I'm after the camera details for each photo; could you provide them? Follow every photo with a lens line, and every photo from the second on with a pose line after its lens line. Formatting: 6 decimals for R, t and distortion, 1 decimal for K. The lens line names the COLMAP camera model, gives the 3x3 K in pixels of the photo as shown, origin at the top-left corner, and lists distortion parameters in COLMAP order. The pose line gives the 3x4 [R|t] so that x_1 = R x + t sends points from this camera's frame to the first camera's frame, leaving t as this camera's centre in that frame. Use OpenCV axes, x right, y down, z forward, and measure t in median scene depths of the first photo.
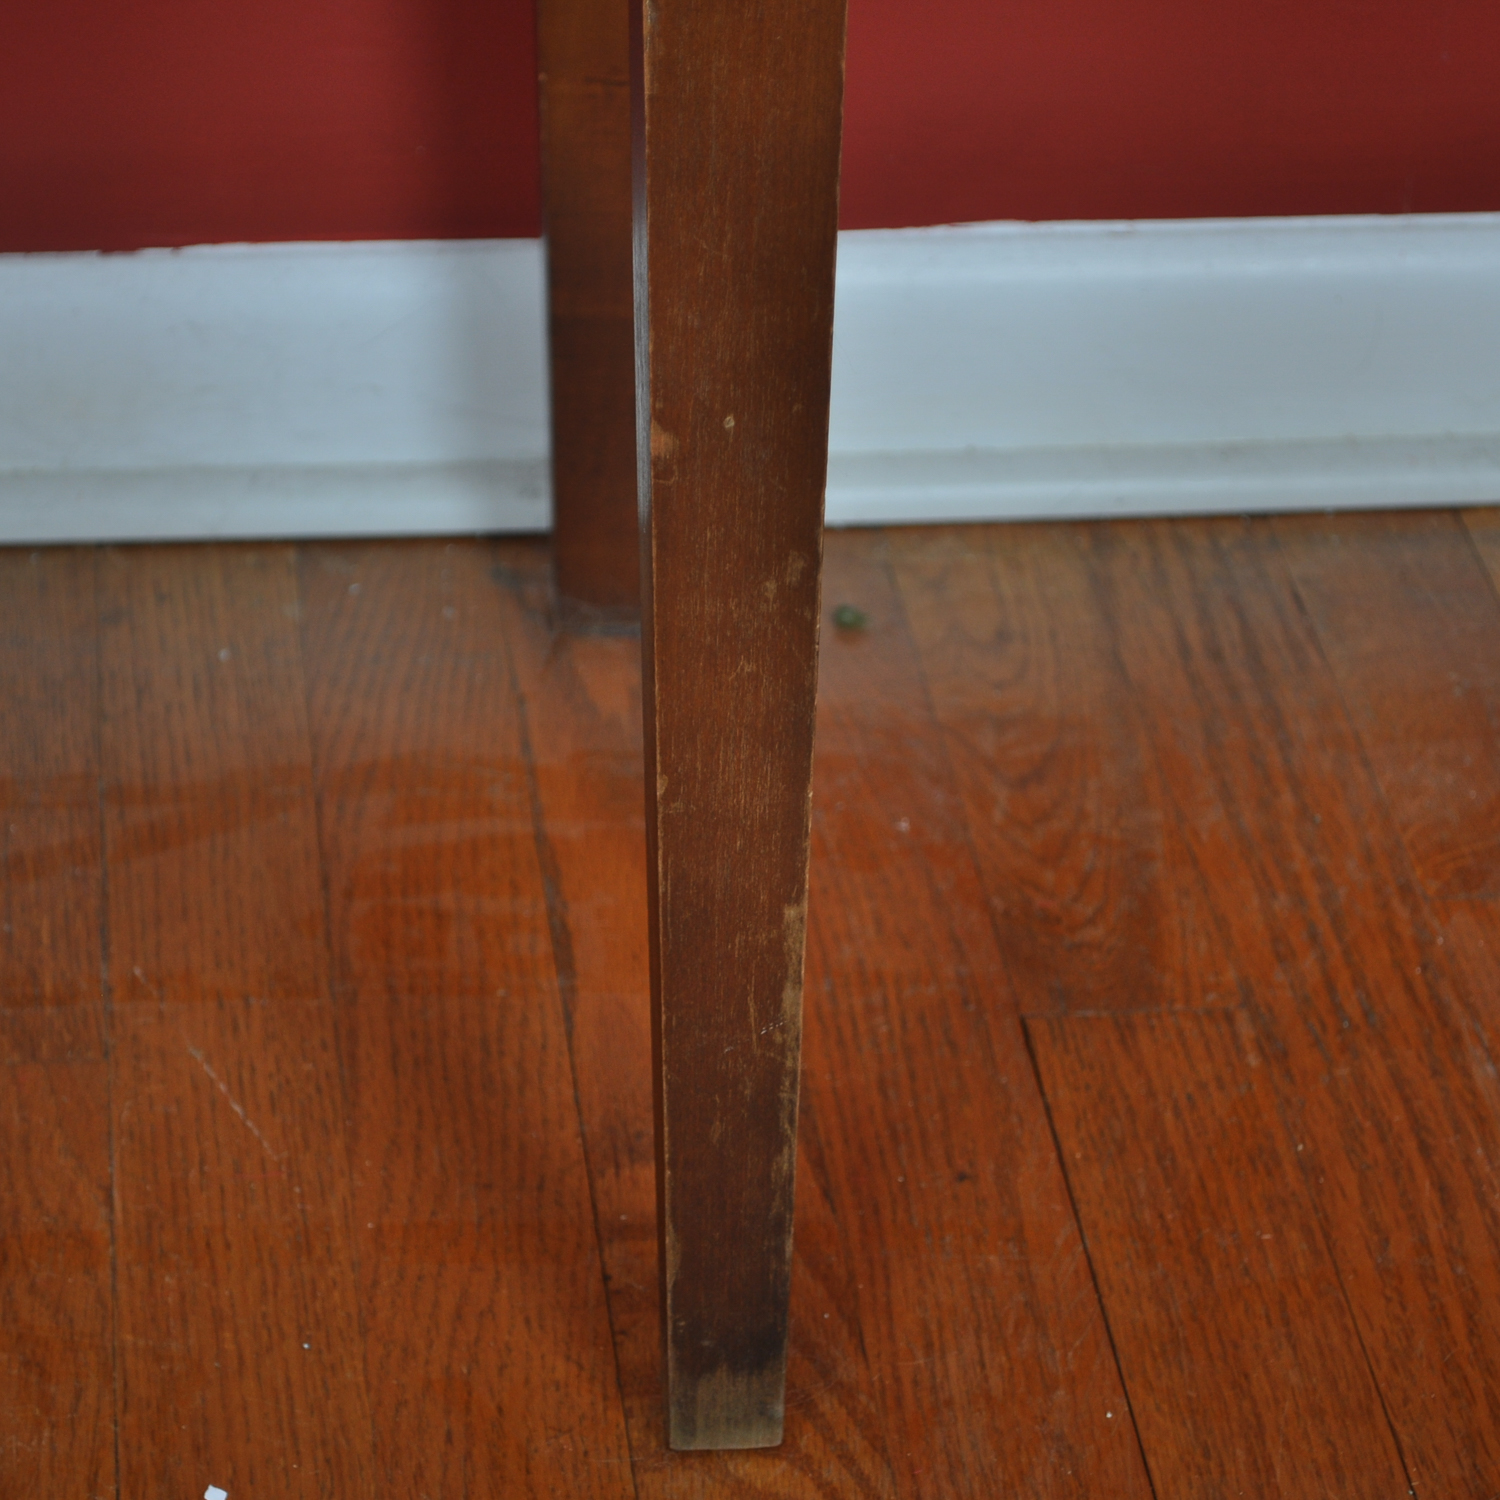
lens RADIAL K [[5537.9, 0, 750.2], [0, 5537.9, 750.9], [0, 0, 1]] dist [-0.029540, 0.000000]
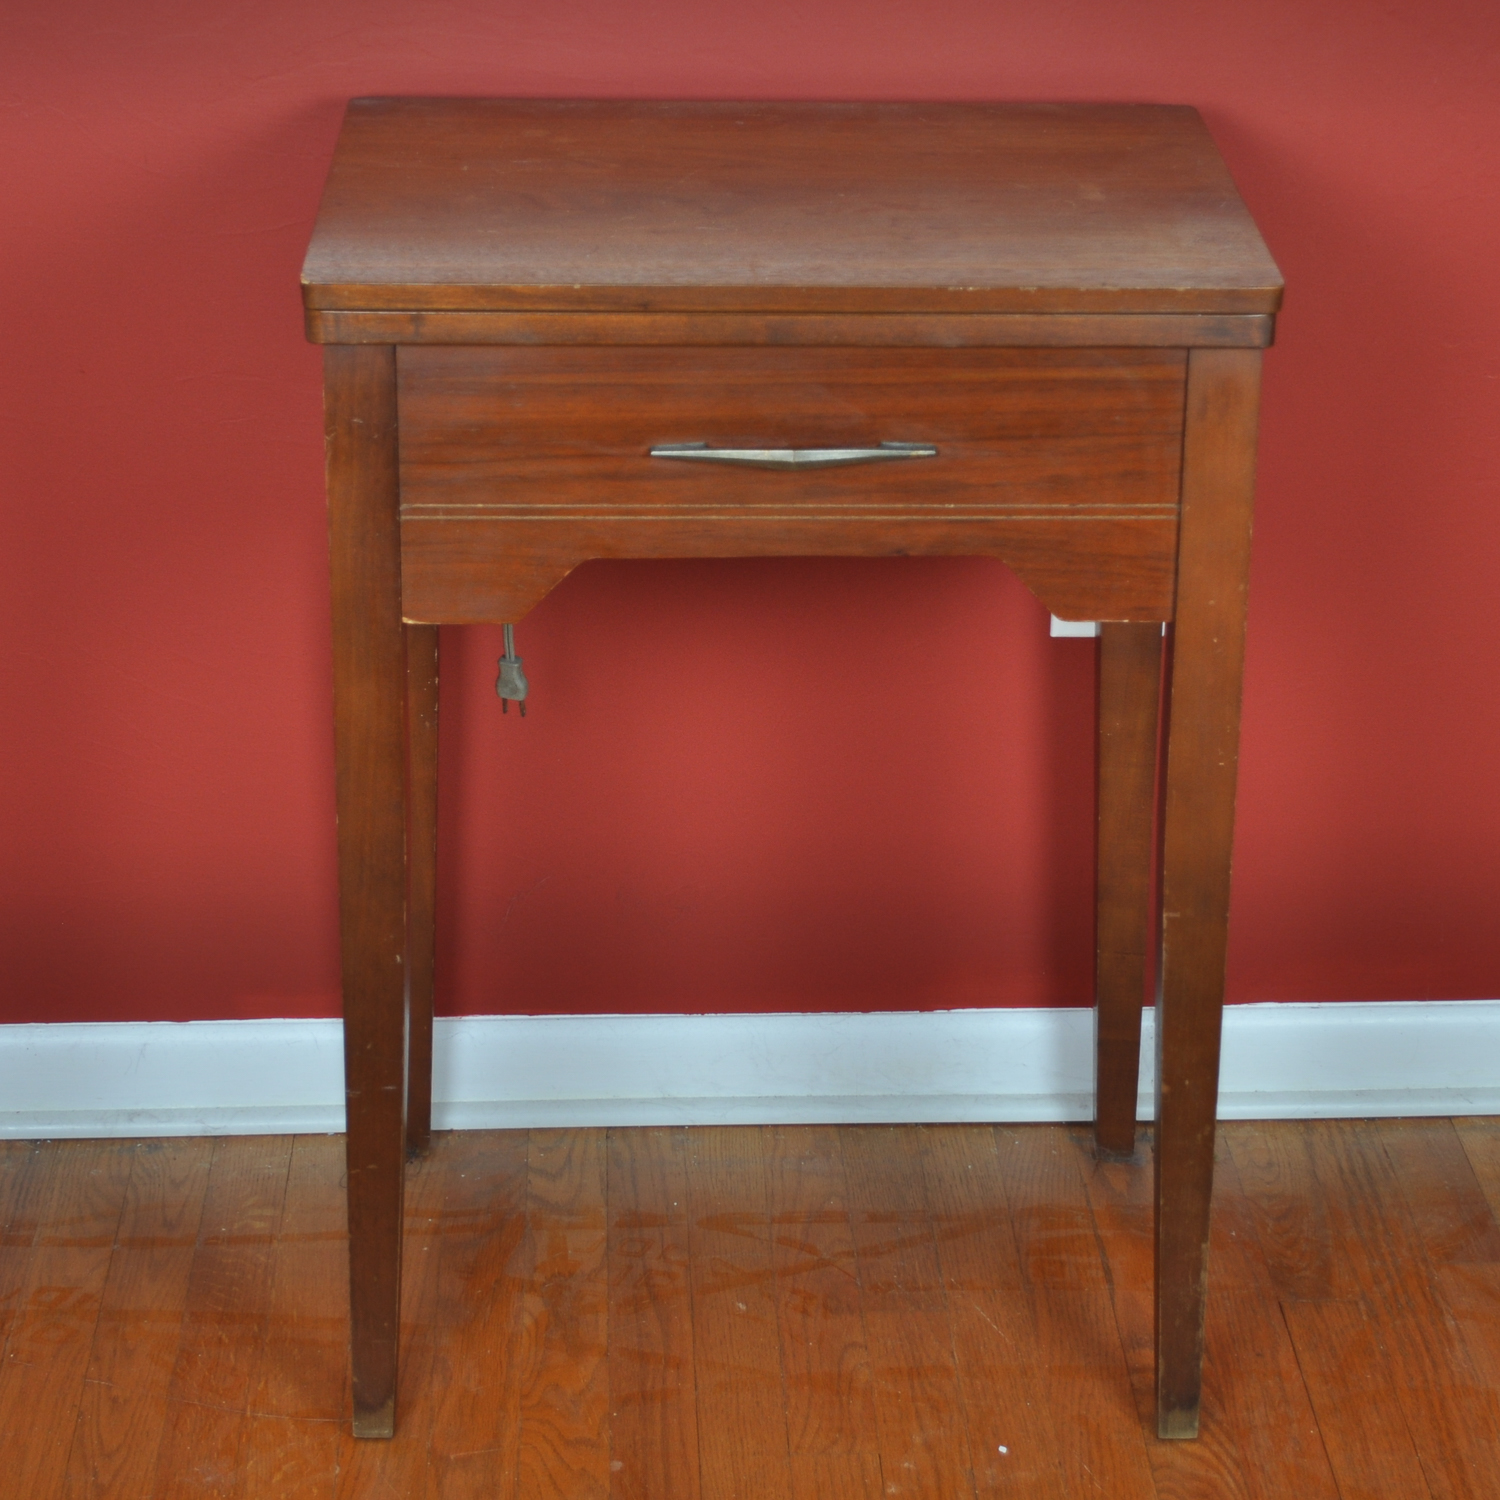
lens RADIAL K [[3936.6, 0, 770.2], [0, 3936.6, 668.2], [0, 0, 1]] dist [-0.011744, 0.000000]
pose [[0.997231, 0.004482, -0.074233, -0.058068], [-0.016234, 0.987228, -0.158483, 0.051200], [0.072574, 0.159249, 0.984567, -0.965851]]
